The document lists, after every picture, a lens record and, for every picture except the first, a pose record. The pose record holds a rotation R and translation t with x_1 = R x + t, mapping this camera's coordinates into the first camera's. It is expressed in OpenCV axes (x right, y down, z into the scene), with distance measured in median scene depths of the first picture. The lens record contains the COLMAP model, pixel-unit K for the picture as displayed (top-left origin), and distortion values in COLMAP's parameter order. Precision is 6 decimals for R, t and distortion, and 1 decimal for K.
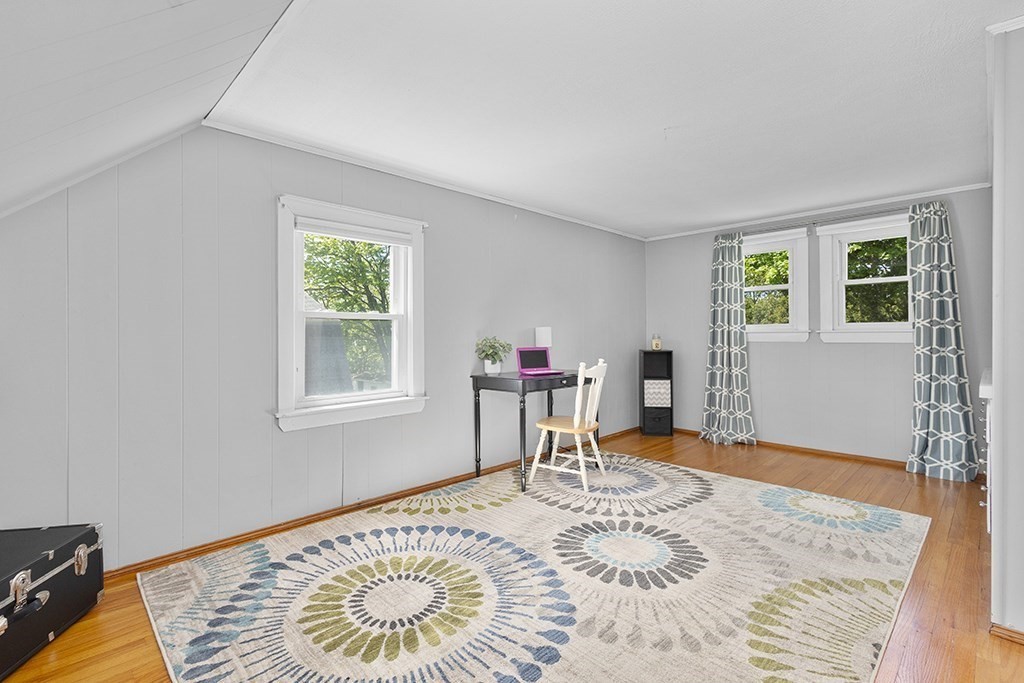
lens RADIAL K [[476.4, 0, 507.8], [0, 476.4, 332.8], [0, 0, 1]] dist [0.010473, 0.000071]
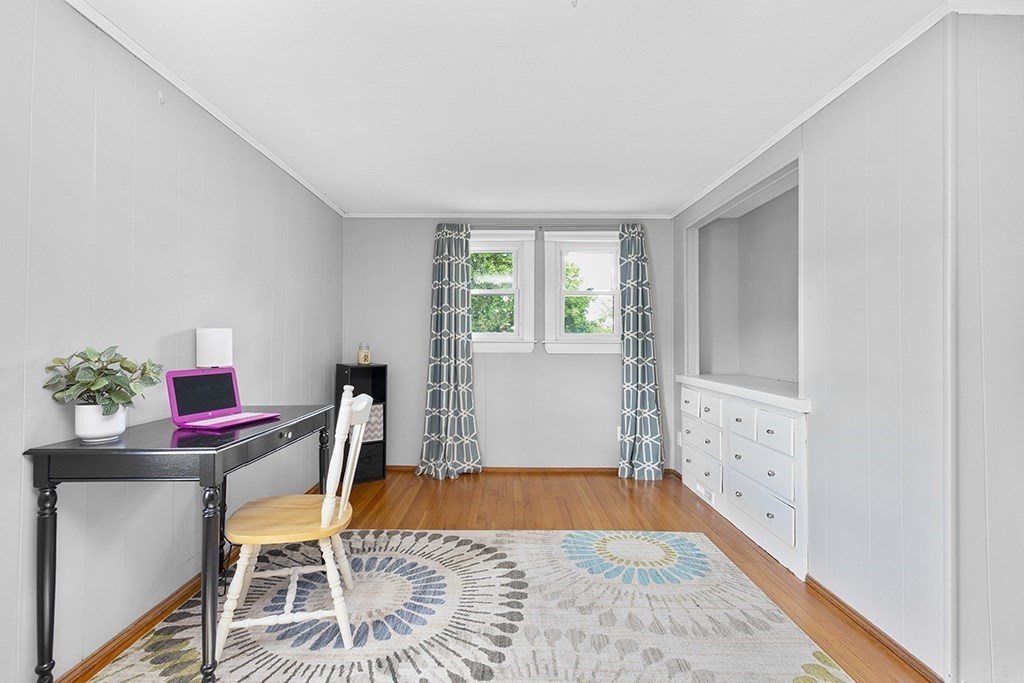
lens RADIAL K [[476.4, 0, 507.8], [0, 476.4, 332.8], [0, 0, 1]] dist [0.010473, 0.000071]
pose [[0.701342, 0.023629, 0.712433, -0.081508], [-0.012023, 0.999700, -0.021321, 0.000251], [-0.712724, 0.006388, 0.701416, 0.448117]]
